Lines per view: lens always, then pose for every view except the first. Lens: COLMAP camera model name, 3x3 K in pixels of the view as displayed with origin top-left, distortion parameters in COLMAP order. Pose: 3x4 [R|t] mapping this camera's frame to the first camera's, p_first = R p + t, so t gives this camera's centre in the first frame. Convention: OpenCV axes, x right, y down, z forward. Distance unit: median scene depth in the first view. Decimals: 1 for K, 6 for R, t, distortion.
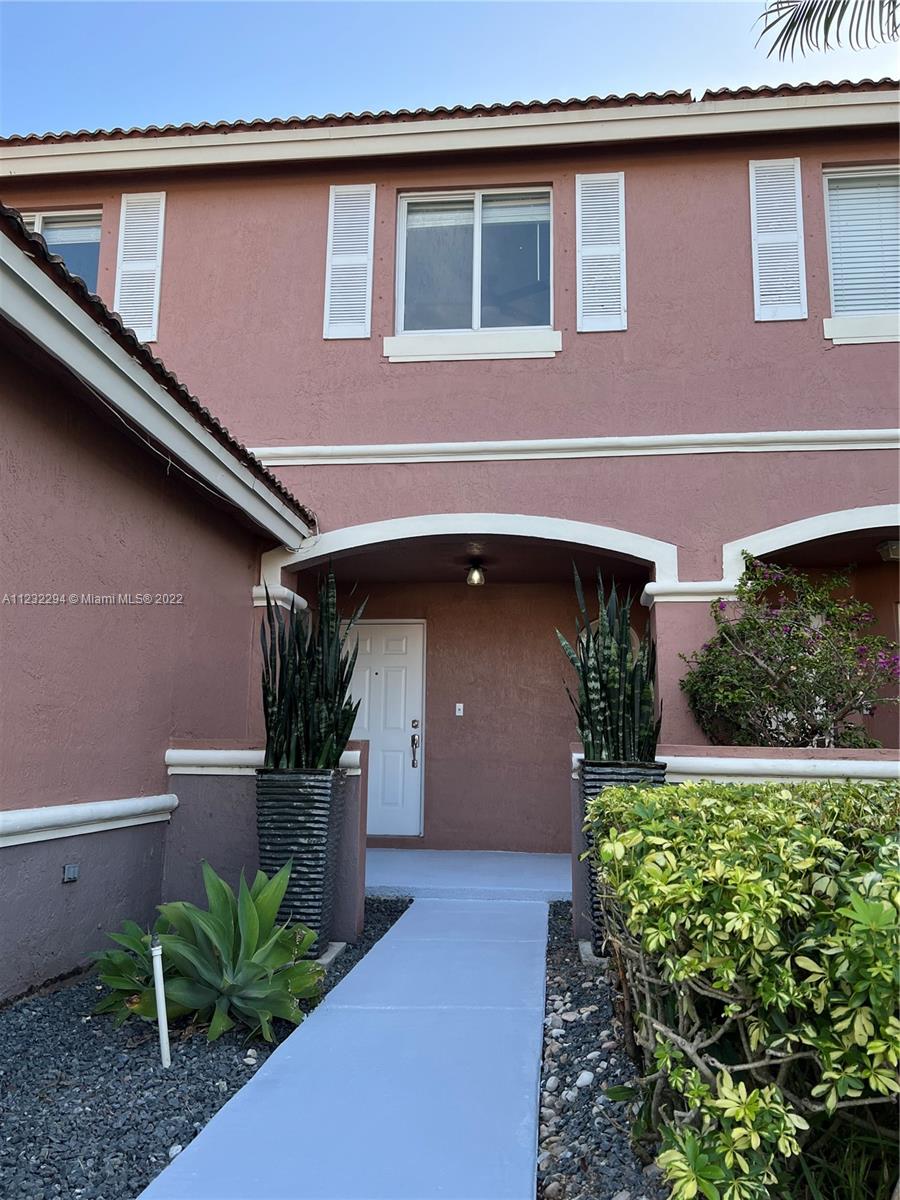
lens RADIAL K [[903.2, 0, 450.0], [0, 903.2, 600.0], [0, 0, 1]] dist [-0.012015, 0.002201]
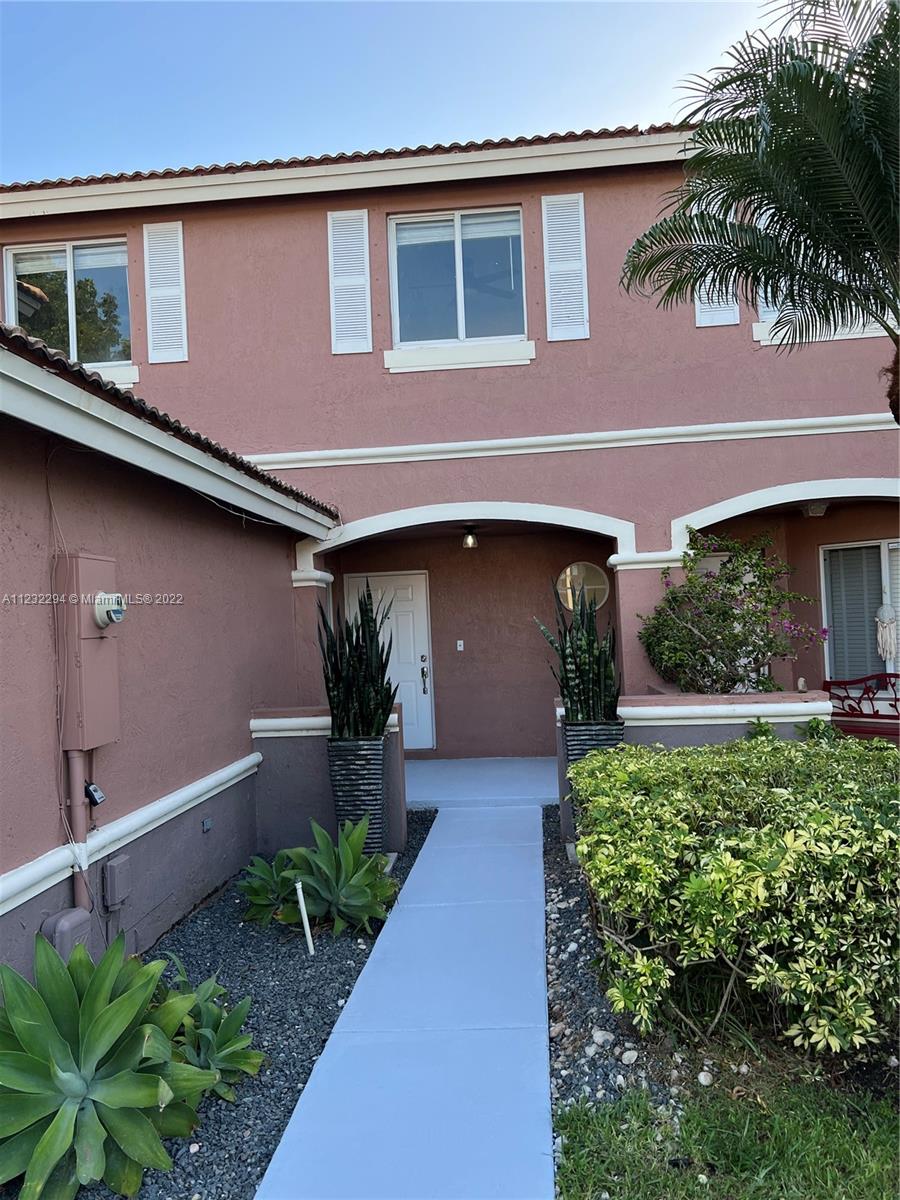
lens RADIAL K [[903.2, 0, 450.0], [0, 903.2, 600.0], [0, 0, 1]] dist [-0.012015, 0.002201]
pose [[0.998281, -0.054957, 0.020368, -0.041330], [0.051370, 0.987743, 0.147392, -0.196933], [-0.028218, -0.146092, 0.988868, -0.301721]]
